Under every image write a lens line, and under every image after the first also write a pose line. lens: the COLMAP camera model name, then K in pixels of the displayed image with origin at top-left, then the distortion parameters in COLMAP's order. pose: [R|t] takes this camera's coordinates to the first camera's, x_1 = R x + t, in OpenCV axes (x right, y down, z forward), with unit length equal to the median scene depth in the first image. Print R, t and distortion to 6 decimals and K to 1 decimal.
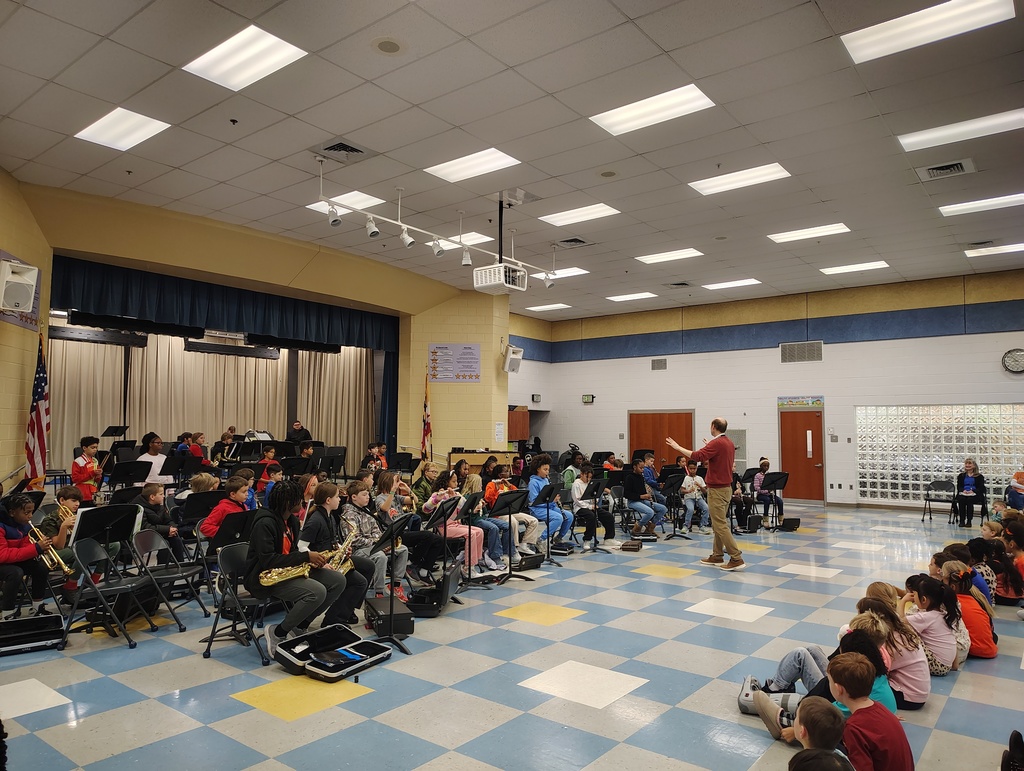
lens RADIAL K [[727.5, 0, 512.0], [0, 727.5, 385.5], [0, 0, 1]] dist [0.075921, -0.075621]
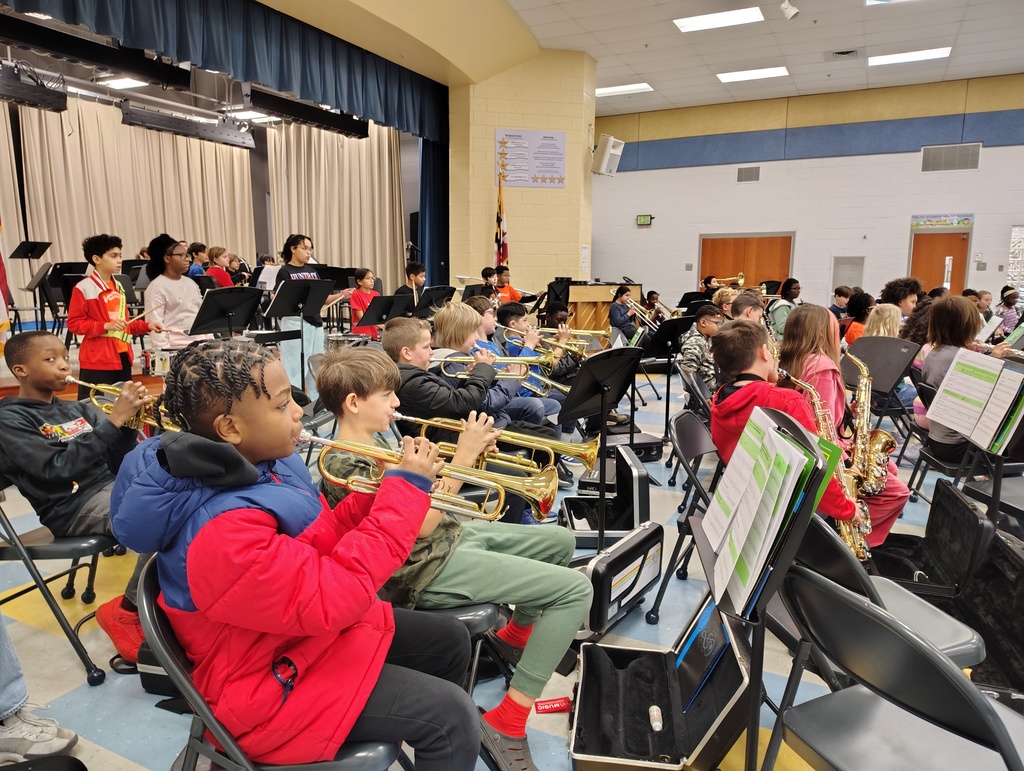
lens RADIAL K [[727.5, 0, 512.0], [0, 727.5, 385.5], [0, 0, 1]] dist [0.075921, -0.075621]
pose [[0.980494, -0.026155, 0.194800, -0.241800], [-0.015937, 0.977263, 0.211431, 0.034429], [-0.195901, -0.210411, 0.957784, 0.269828]]
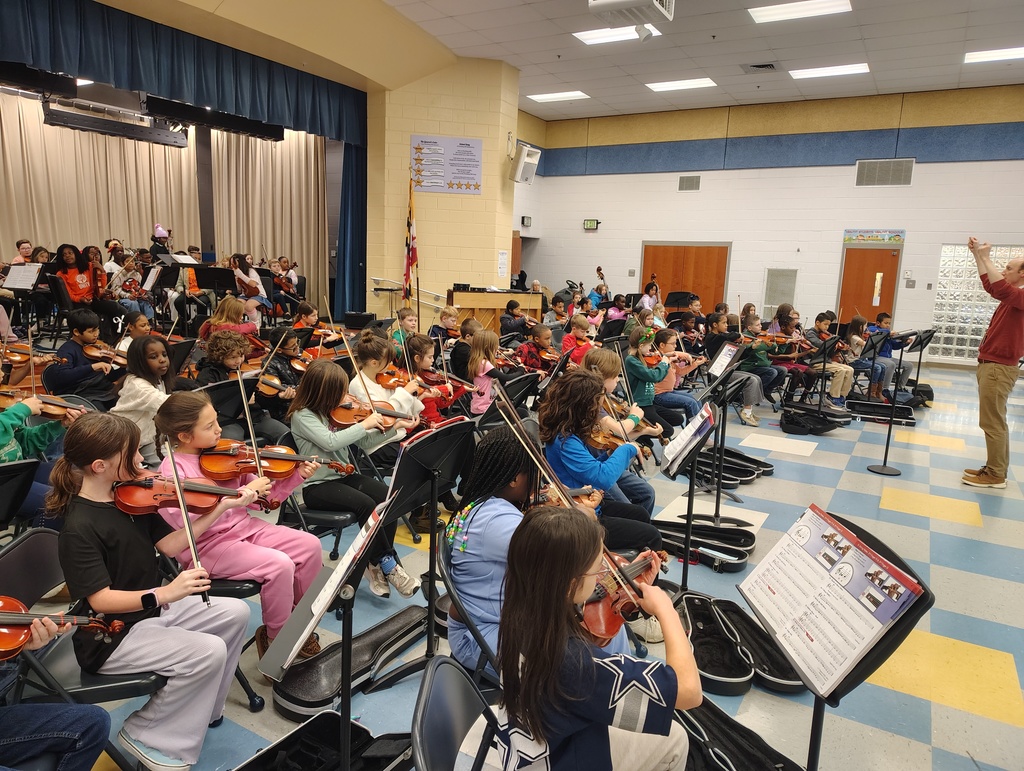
lens RADIAL K [[727.5, 0, 512.0], [0, 727.5, 385.5], [0, 0, 1]] dist [0.075921, -0.075621]
pose [[0.989725, 0.010340, 0.142607, -0.115877], [-0.042899, 0.972907, 0.227180, 0.014026], [-0.136395, -0.230964, 0.963355, 0.235626]]
